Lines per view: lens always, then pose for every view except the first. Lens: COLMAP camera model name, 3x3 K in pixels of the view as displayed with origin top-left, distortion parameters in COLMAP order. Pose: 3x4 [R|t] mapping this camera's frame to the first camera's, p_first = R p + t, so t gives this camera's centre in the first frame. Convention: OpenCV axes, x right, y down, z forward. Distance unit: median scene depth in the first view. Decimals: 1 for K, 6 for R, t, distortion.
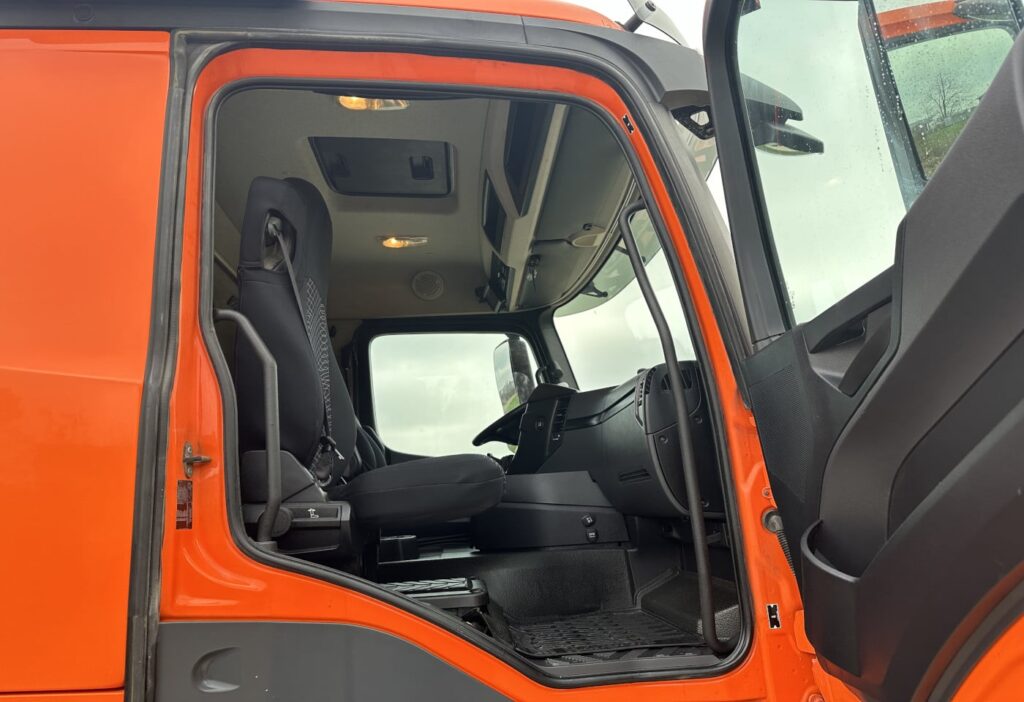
lens RADIAL K [[633.3, 0, 512.0], [0, 633.3, 351.0], [0, 0, 1]] dist [0.079877, 0.000036]
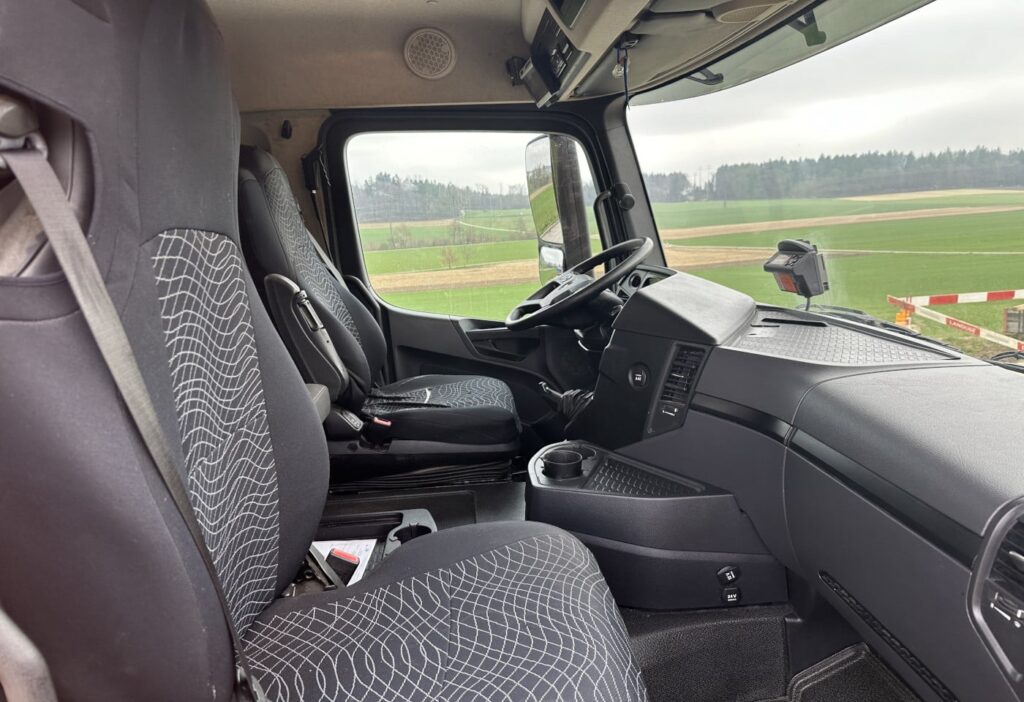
lens RADIAL K [[646.5, 0, 506.9], [0, 646.5, 353.8], [0, 0, 1]] dist [0.024285, -0.003080]
pose [[0.999931, 0.010920, 0.004440, -0.112959], [-0.011770, 0.903855, 0.427678, -0.221414], [0.000657, -0.427700, 0.903920, 0.607329]]
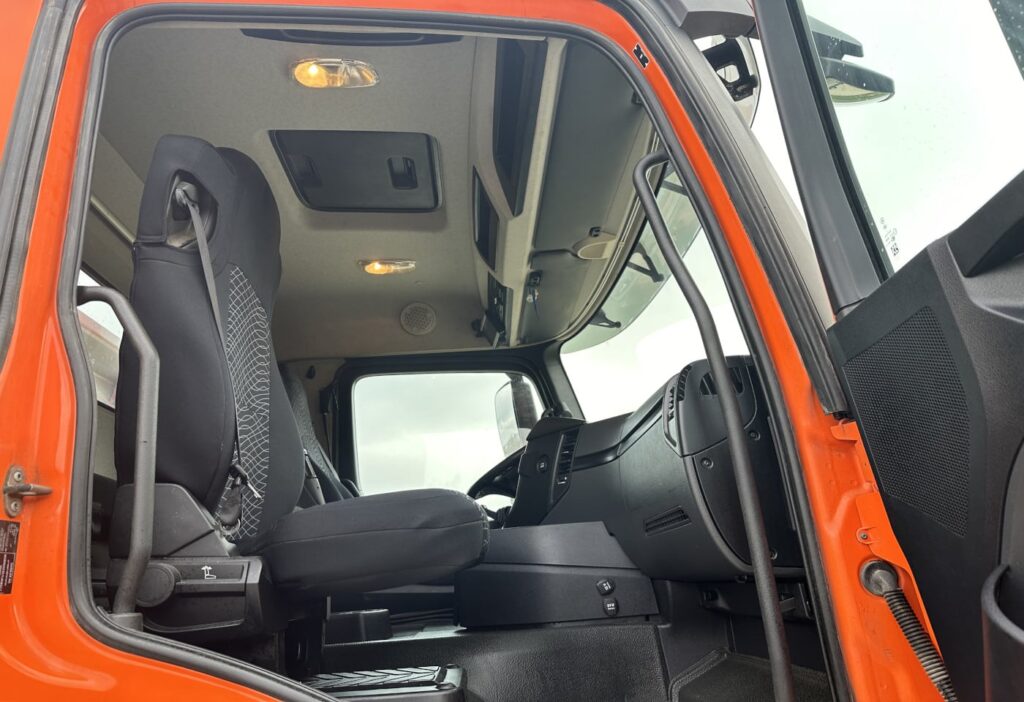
lens RADIAL K [[646.5, 0, 506.9], [0, 646.5, 353.8], [0, 0, 1]] dist [0.024285, -0.003080]
pose [[0.999511, -0.016314, -0.026665, 0.030118], [0.013640, 0.995134, -0.097580, 0.069191], [0.028127, 0.097169, 0.994870, 0.217084]]
